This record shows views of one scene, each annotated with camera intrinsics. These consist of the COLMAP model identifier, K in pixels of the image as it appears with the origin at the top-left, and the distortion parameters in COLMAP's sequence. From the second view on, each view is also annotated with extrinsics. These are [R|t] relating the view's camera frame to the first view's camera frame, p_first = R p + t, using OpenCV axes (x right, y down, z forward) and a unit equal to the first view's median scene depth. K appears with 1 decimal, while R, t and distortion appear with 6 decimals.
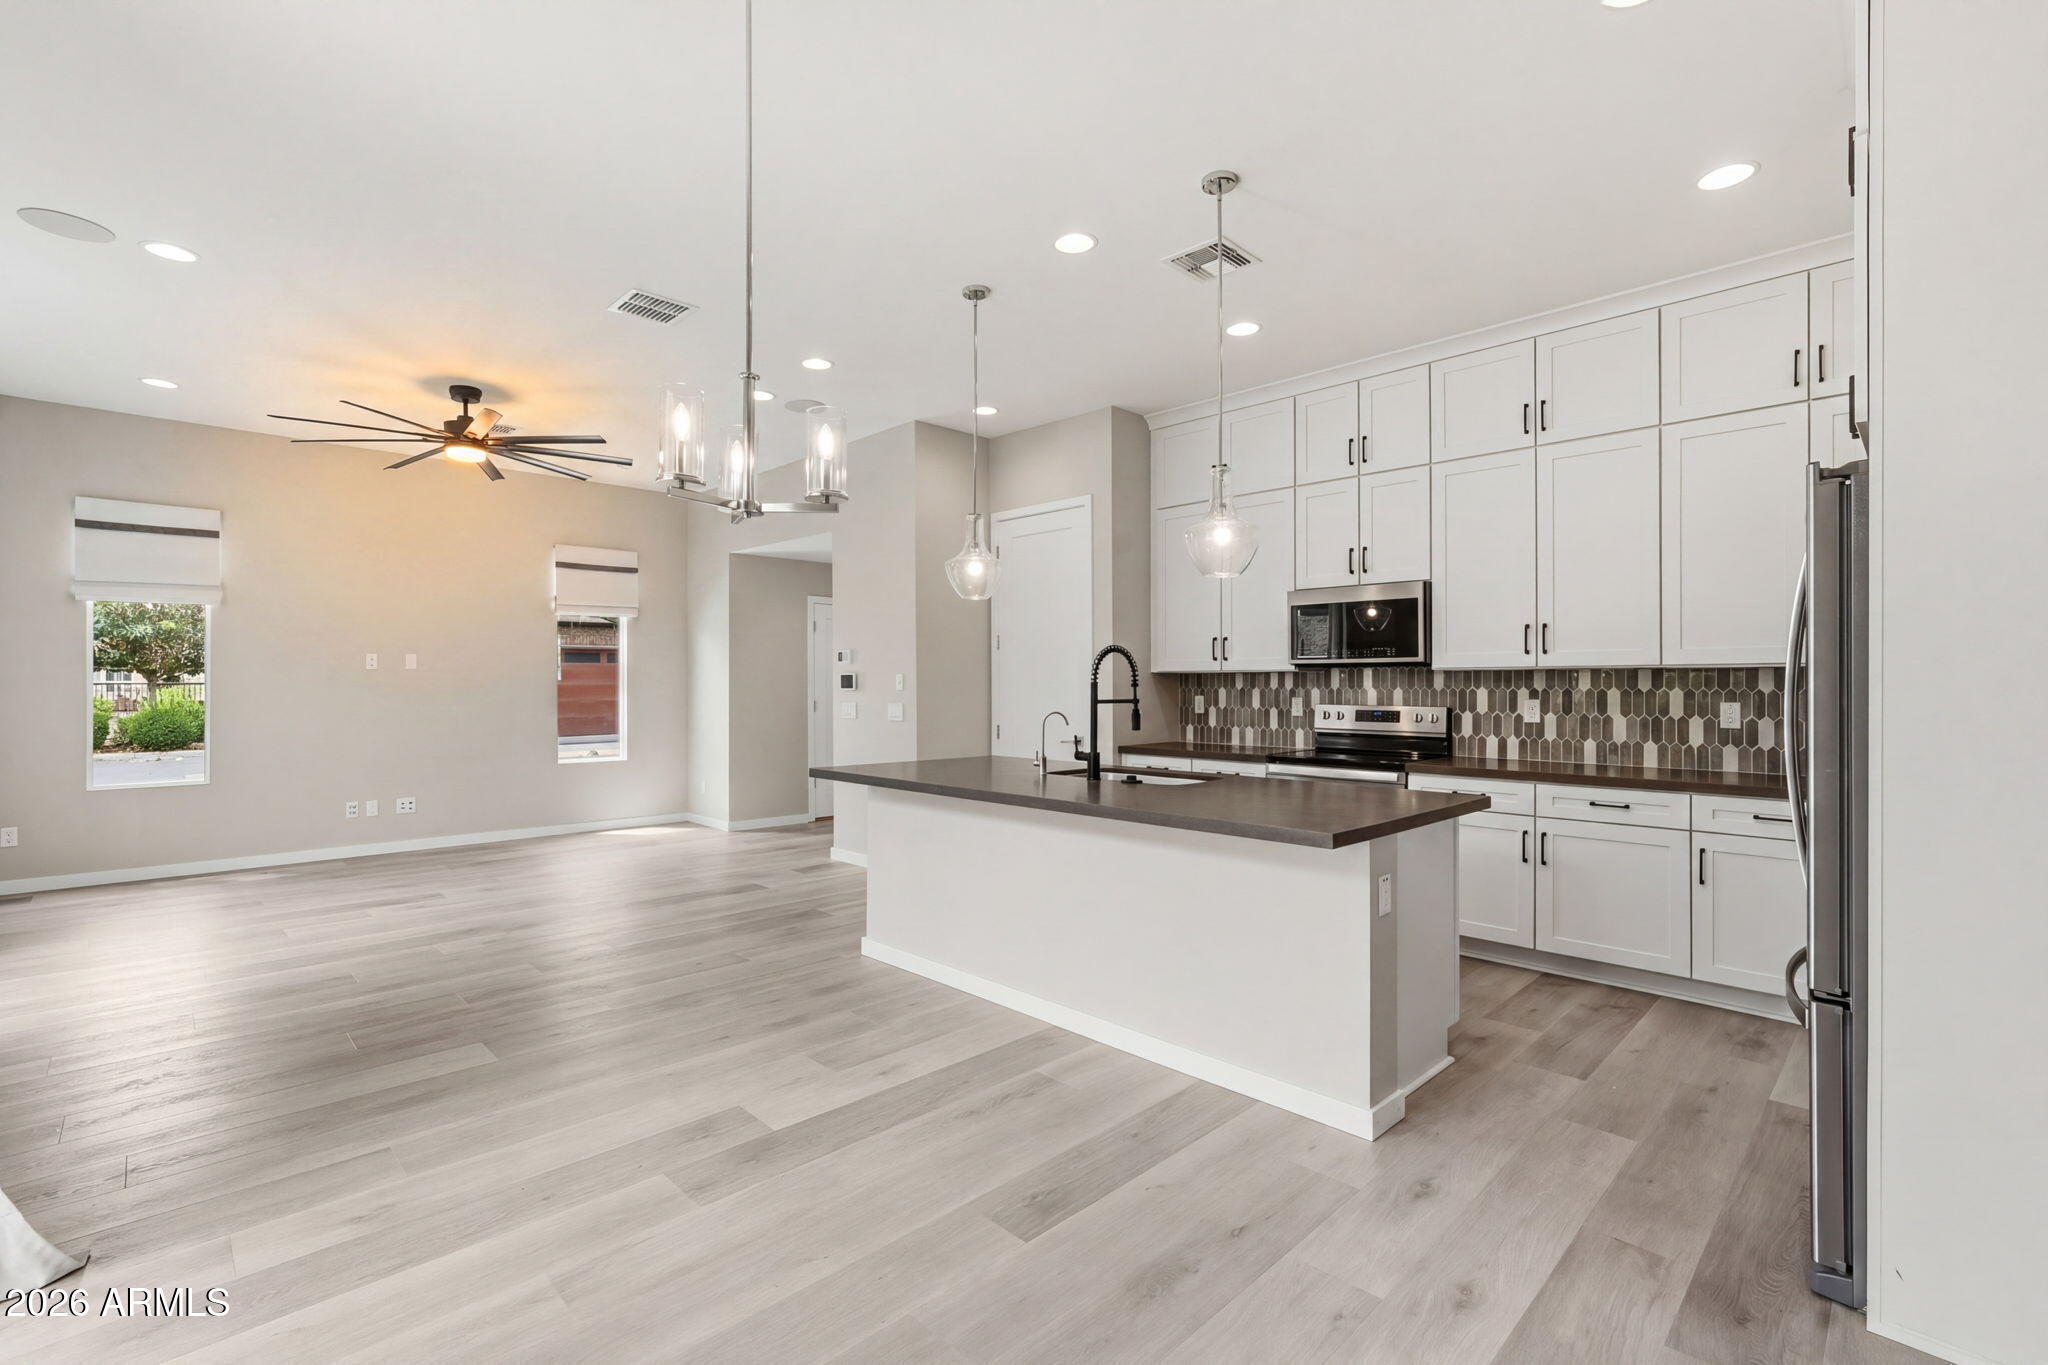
lens RADIAL K [[911.4, 0, 1028.3], [0, 911.4, 680.3], [0, 0, 1]] dist [-0.003859, 0.004552]
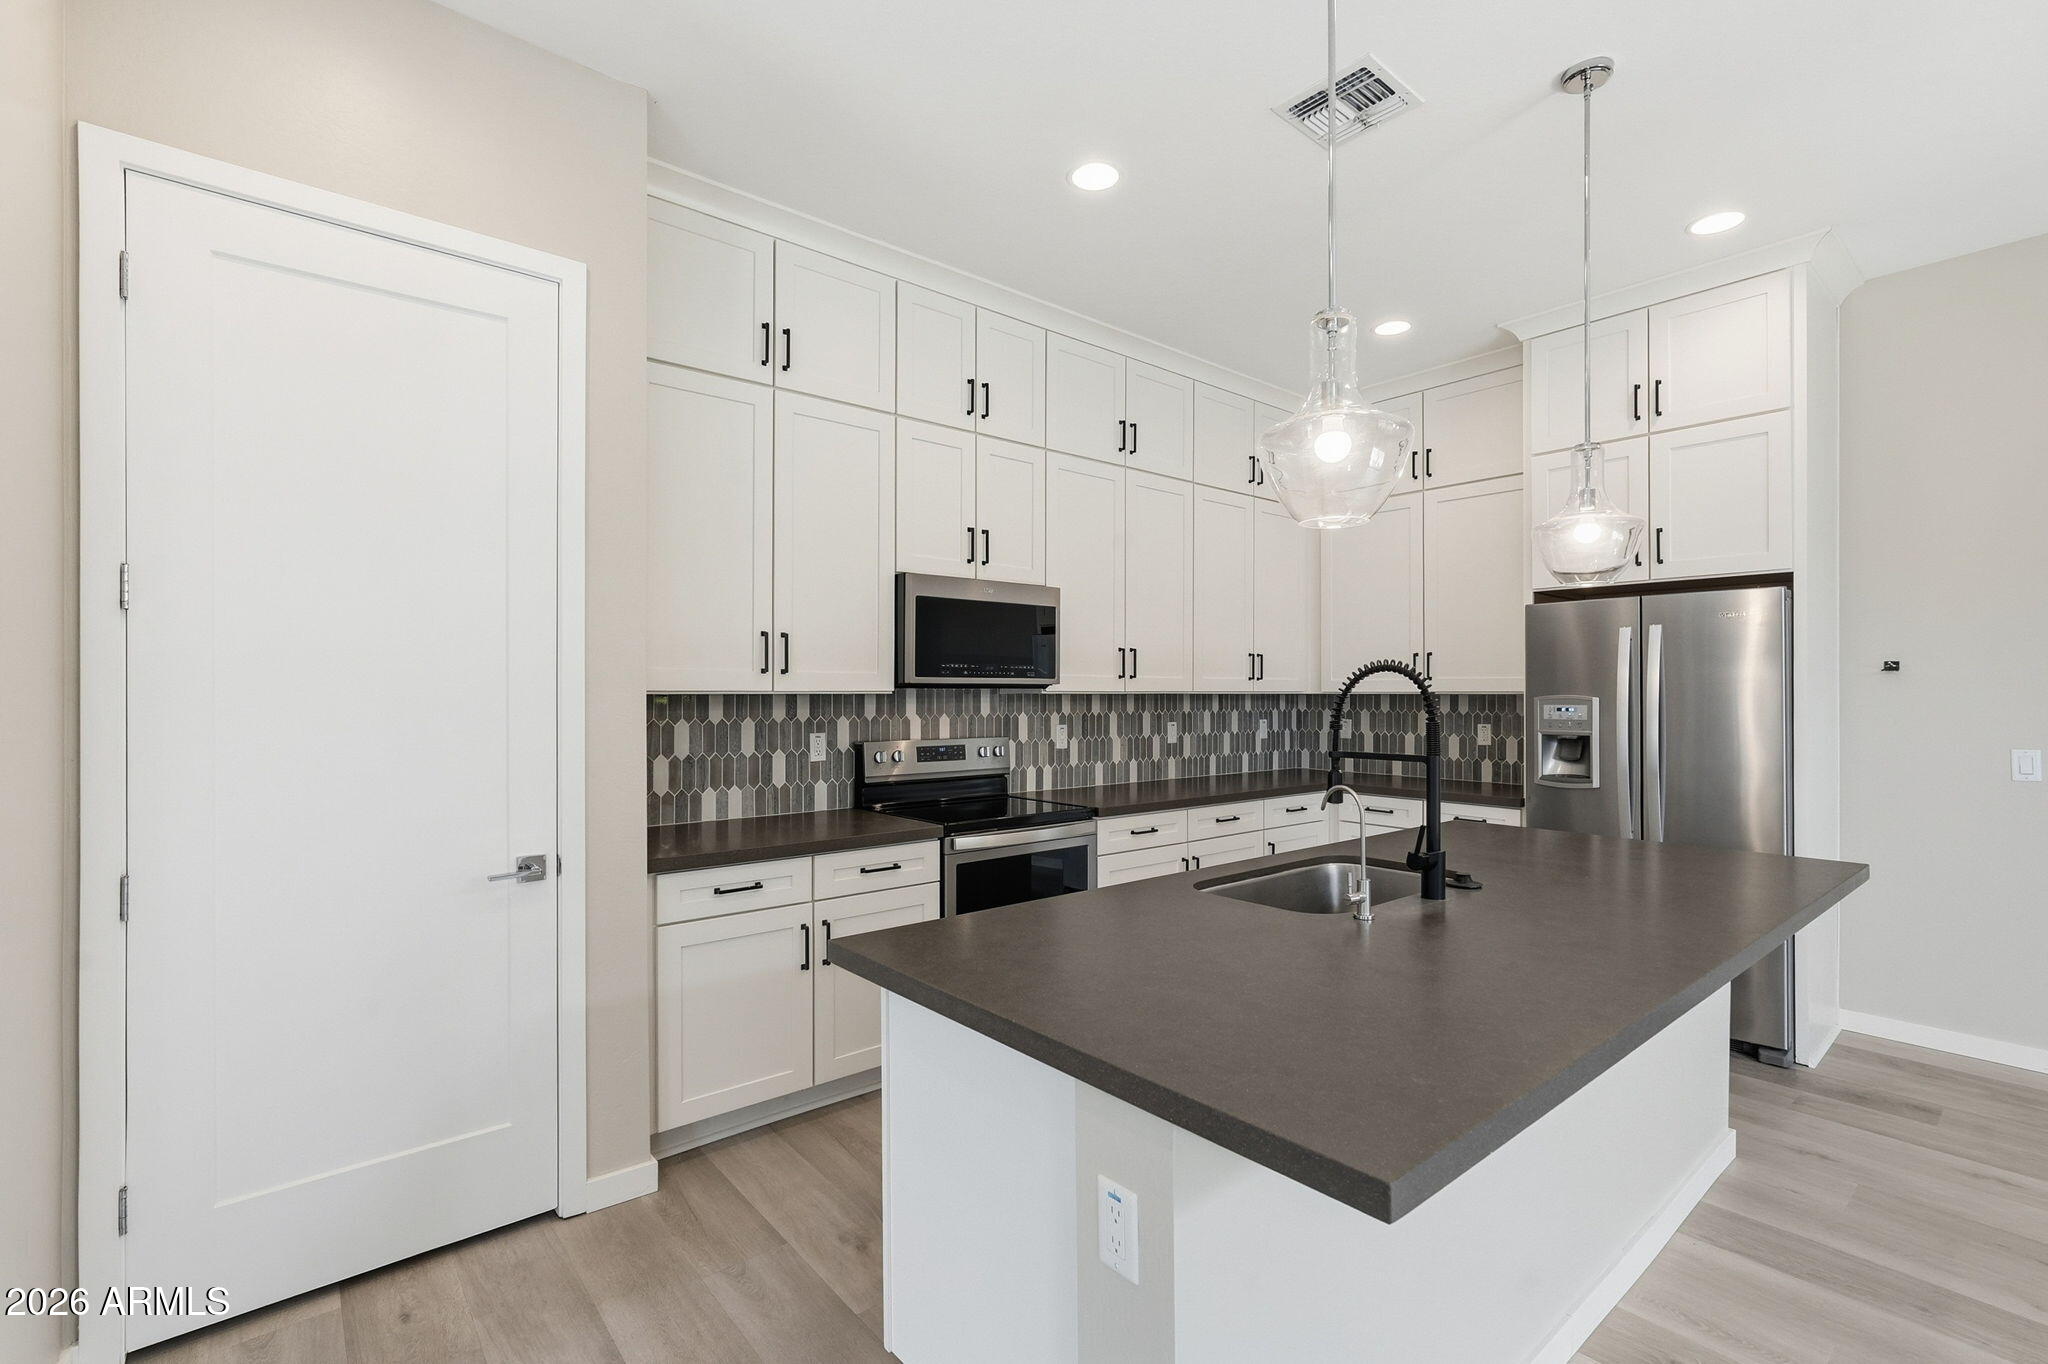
lens RADIAL K [[911.4, 0, 1015.4], [0, 911.4, 702.4], [0, 0, 1]] dist [-0.003859, 0.004552]
pose [[0.098576, -0.003136, 0.995125, -0.389887], [0.004080, 0.999988, 0.002747, -0.005098], [-0.995121, 0.003789, 0.098588, 0.915374]]
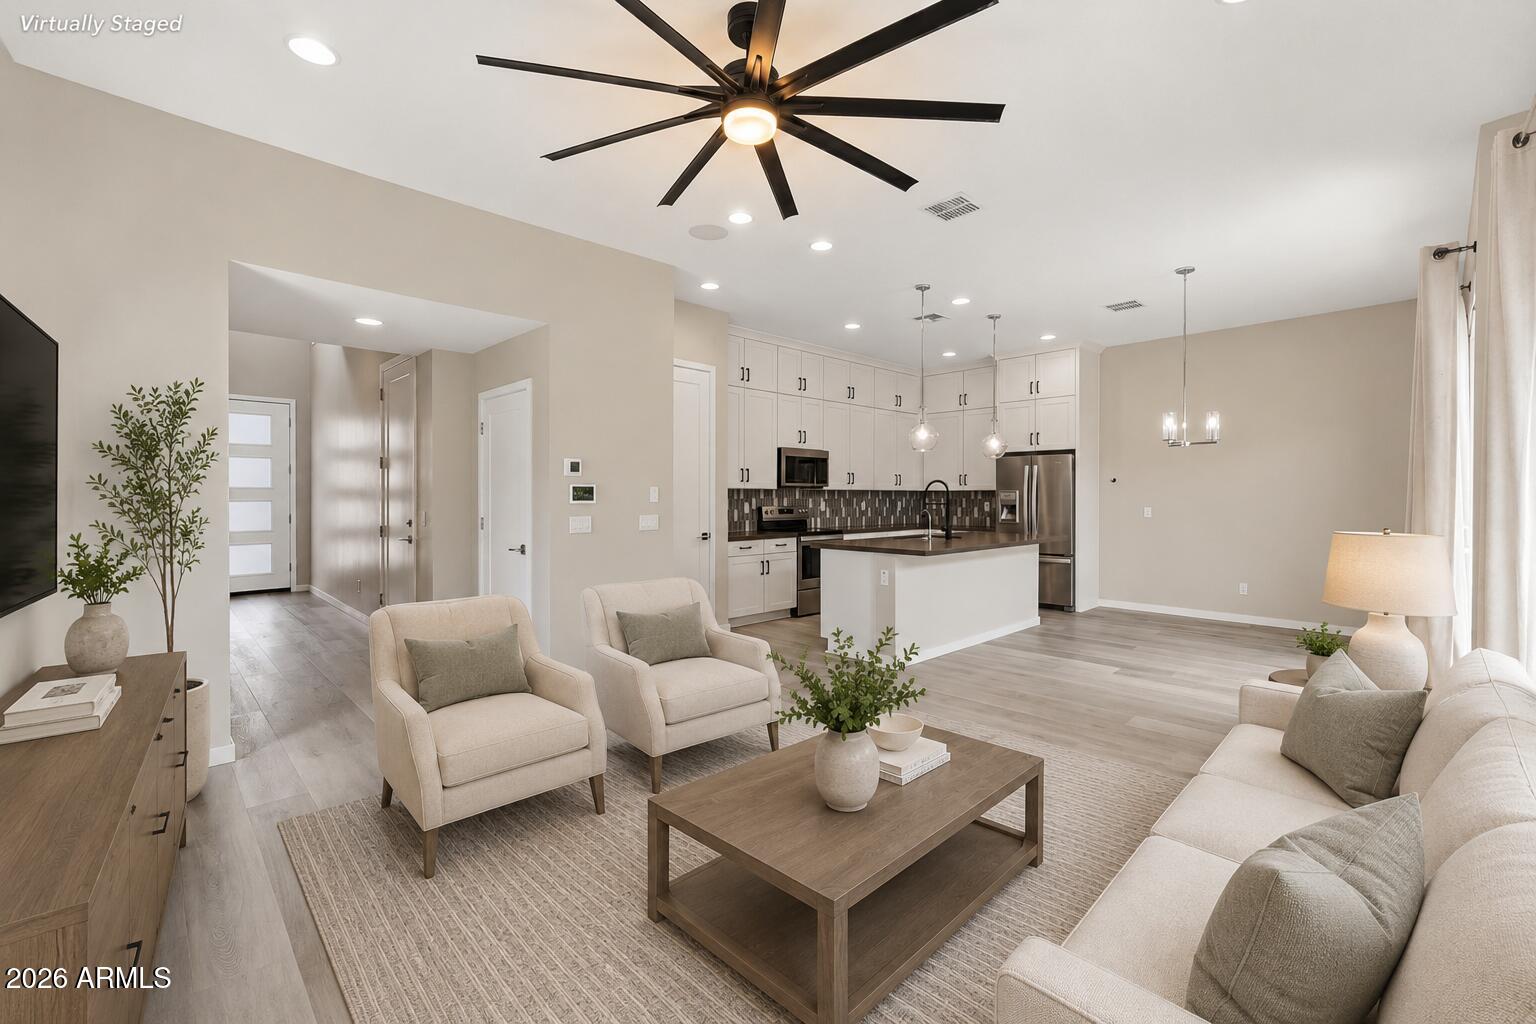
lens RADIAL K [[646.1, 0, 757.3], [0, 646.1, 507.4], [0, 0, 1]] dist [0.002761, 0.000004]
pose [[0.038121, -0.015332, 0.999156, -1.155921], [0.002204, 0.999881, 0.015259, 0.008469], [-0.999271, 0.001620, 0.038150, 1.068718]]
